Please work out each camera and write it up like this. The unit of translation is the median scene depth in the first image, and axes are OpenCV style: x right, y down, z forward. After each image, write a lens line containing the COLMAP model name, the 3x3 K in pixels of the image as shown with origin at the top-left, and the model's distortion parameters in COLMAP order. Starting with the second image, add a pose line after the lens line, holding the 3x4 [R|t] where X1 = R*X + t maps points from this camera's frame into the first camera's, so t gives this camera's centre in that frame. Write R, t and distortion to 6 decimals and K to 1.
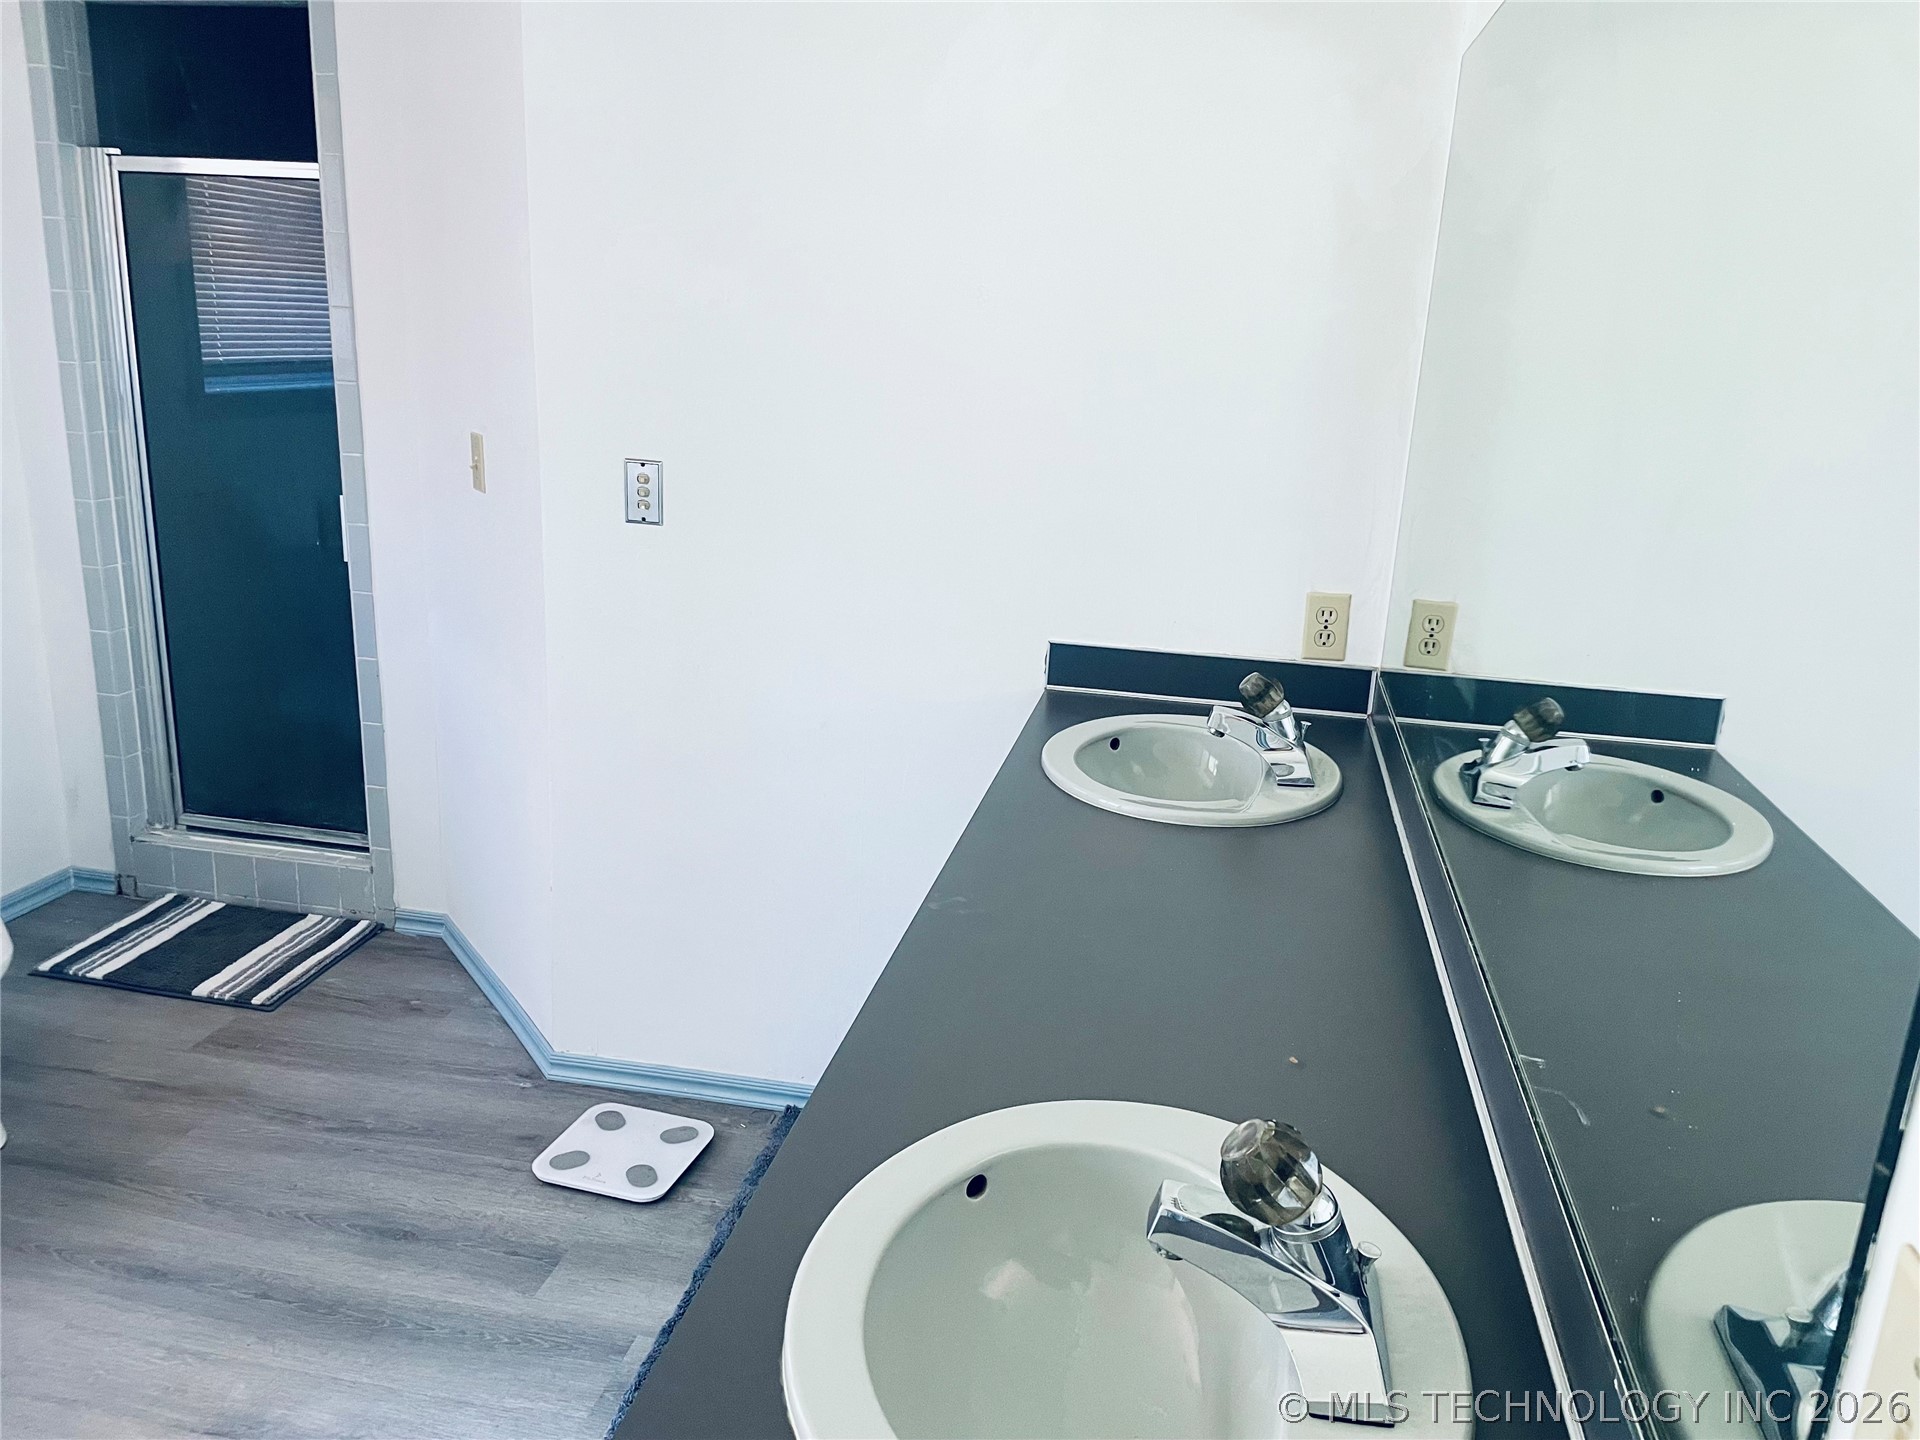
lens RADIAL K [[1455.2, 0, 960.0], [0, 1455.2, 720.0], [0, 0, 1]] dist [0.067778, -0.099135]
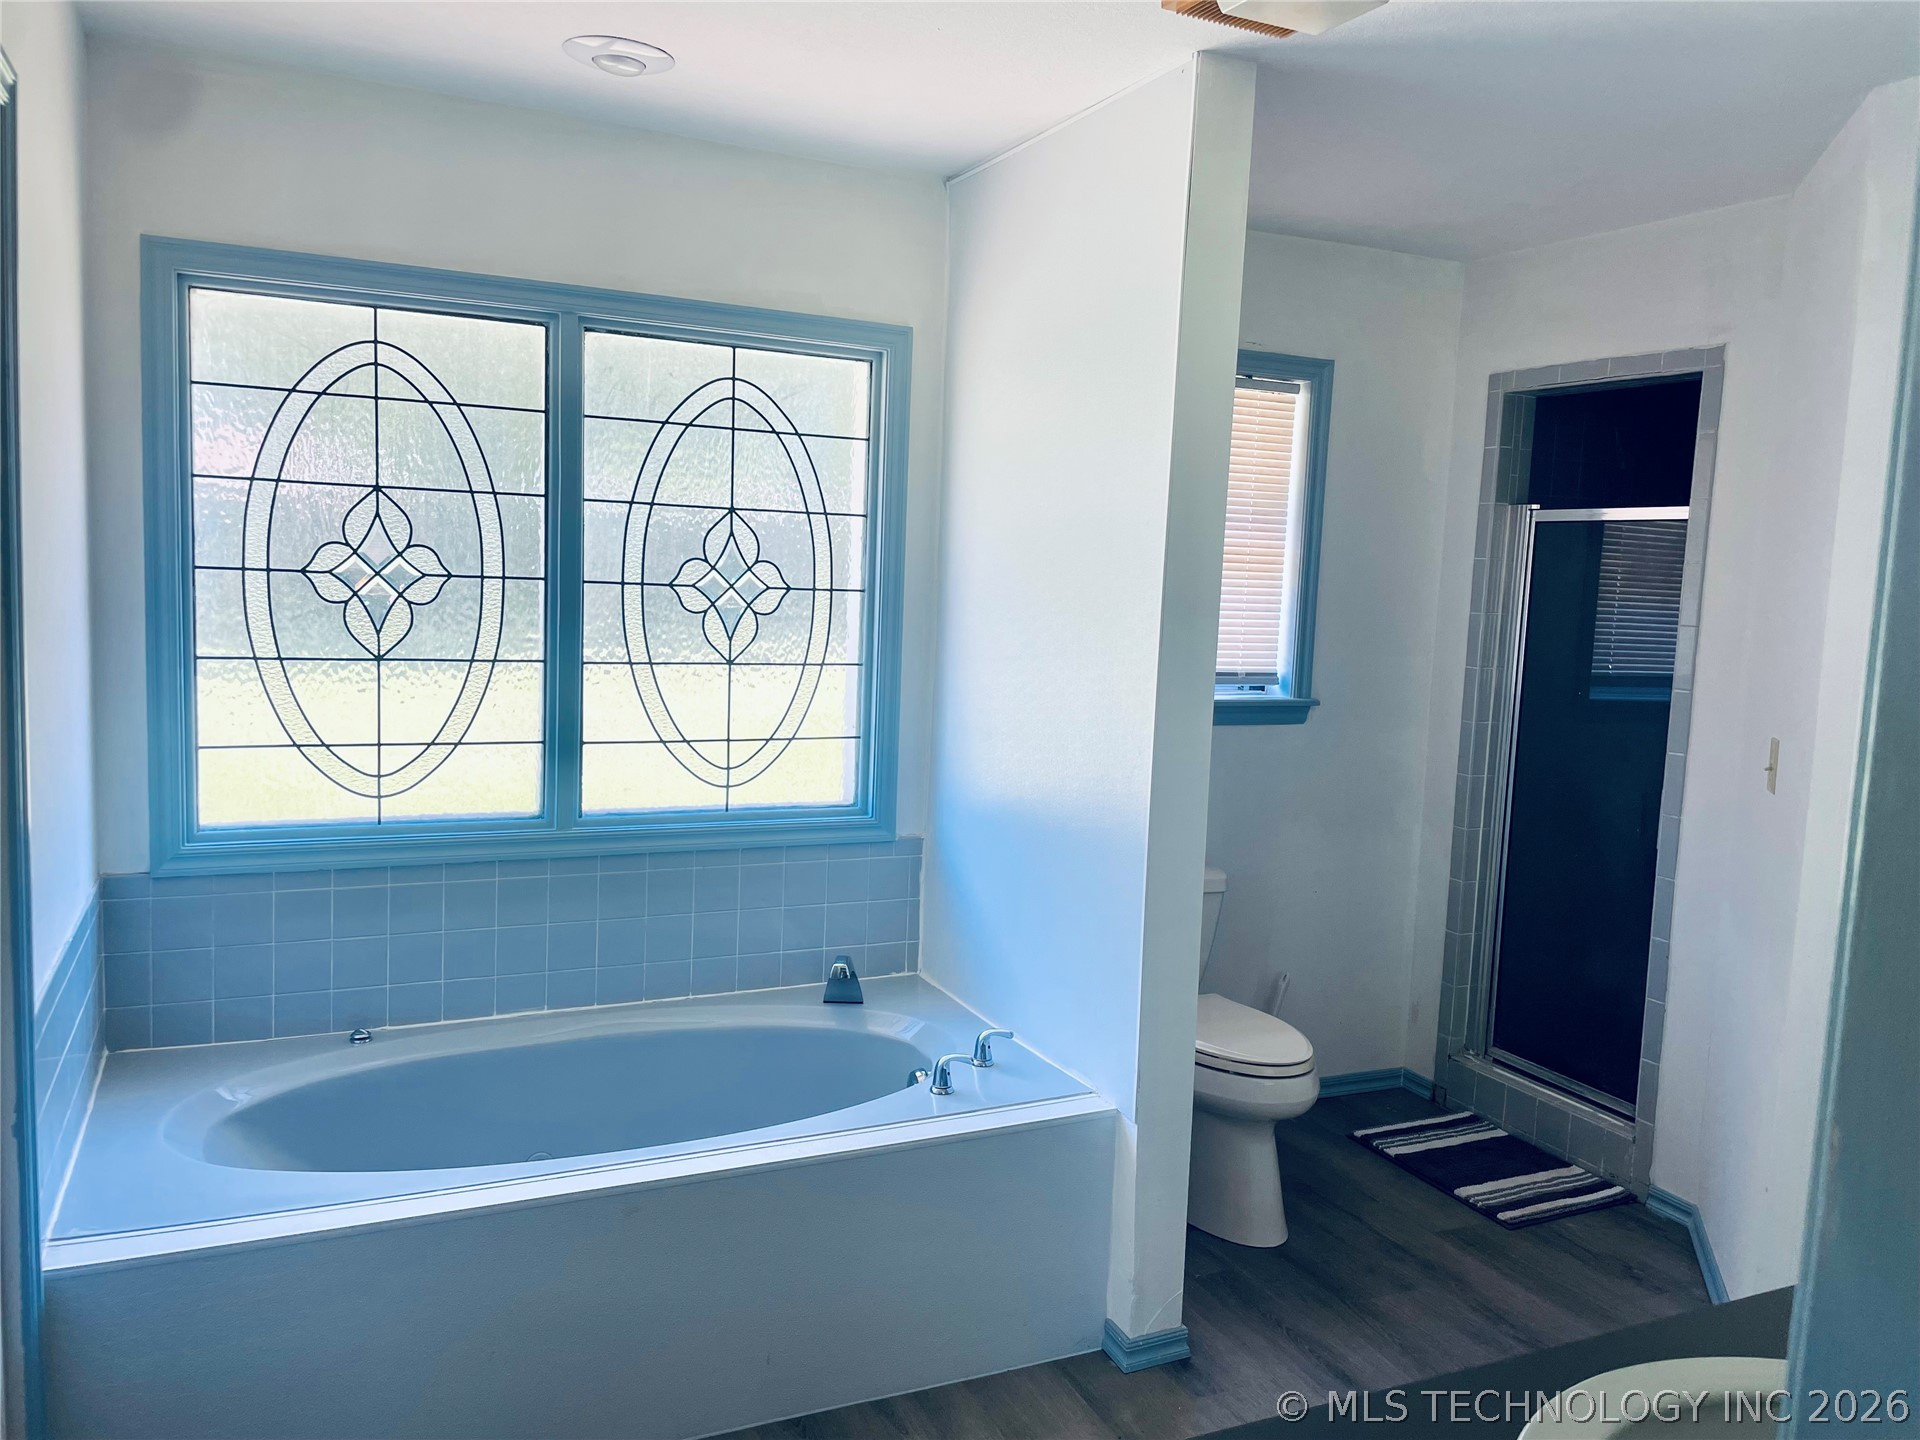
lens RADIAL K [[1455.2, 0, 960.0], [0, 1455.2, 720.0], [0, 0, 1]] dist [0.067778, -0.099135]
pose [[0.592523, 0.064709, -0.802950, 0.153754], [-0.234593, 0.967426, -0.095149, 0.025818], [0.770638, 0.244744, 0.588403, -0.077810]]
